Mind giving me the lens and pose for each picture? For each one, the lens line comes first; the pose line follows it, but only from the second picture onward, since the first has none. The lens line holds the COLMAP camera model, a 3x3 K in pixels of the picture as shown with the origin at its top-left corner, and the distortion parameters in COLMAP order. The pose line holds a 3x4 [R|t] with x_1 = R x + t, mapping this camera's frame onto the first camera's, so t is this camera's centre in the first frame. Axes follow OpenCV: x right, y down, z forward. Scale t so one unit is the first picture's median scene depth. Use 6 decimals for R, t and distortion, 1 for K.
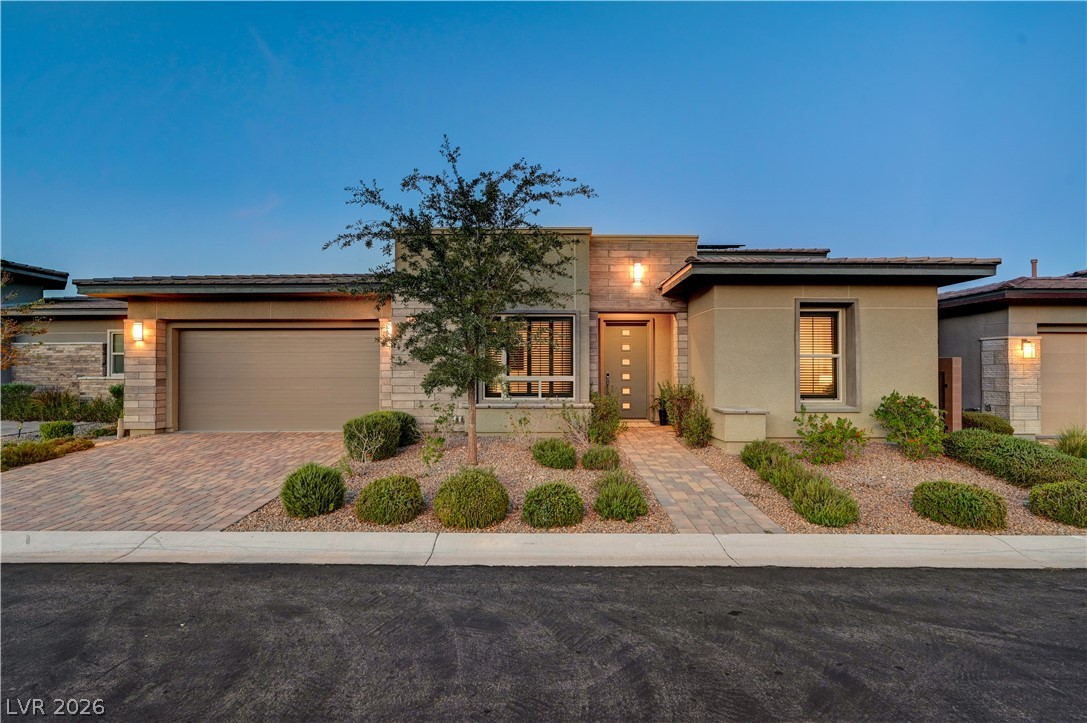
lens RADIAL K [[514.0, 0, 545.1], [0, 514.0, 362.2], [0, 0, 1]] dist [0.000584, 0.000140]
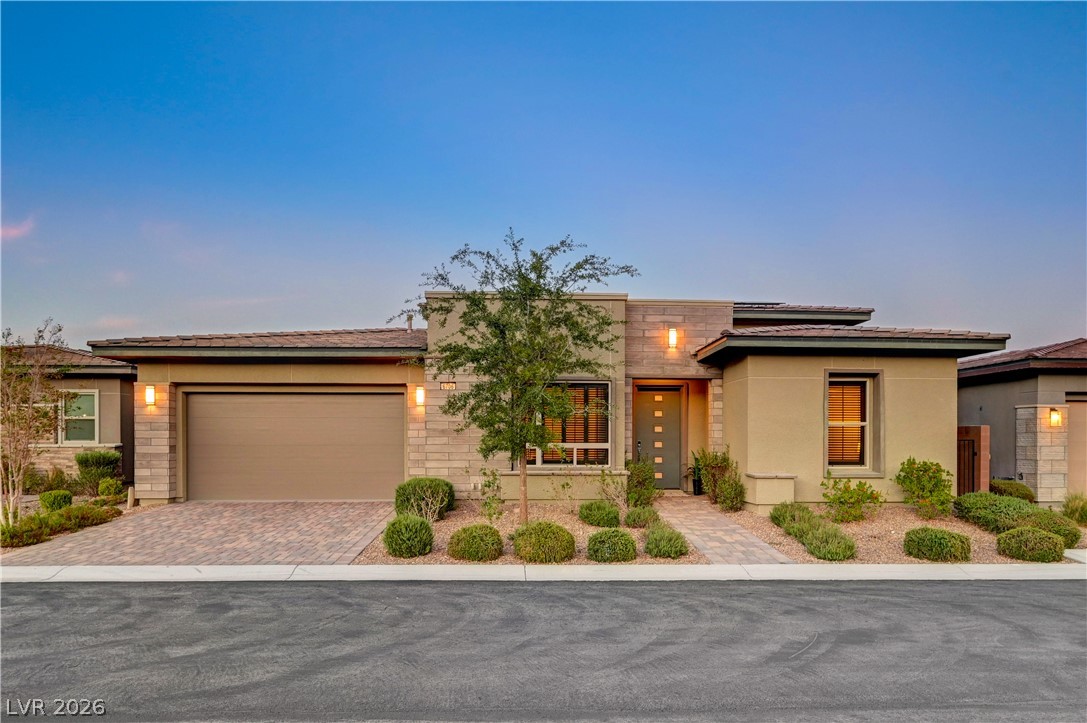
lens RADIAL K [[740.3, 0, 560.7], [0, 740.3, 438.7], [0, 0, 1]] dist [0.000320, 0.000578]
pose [[0.998638, 0.002377, 0.052127, -0.122172], [-0.003081, 0.999905, 0.013425, -0.000713], [-0.052090, -0.013567, 0.998550, -0.459840]]
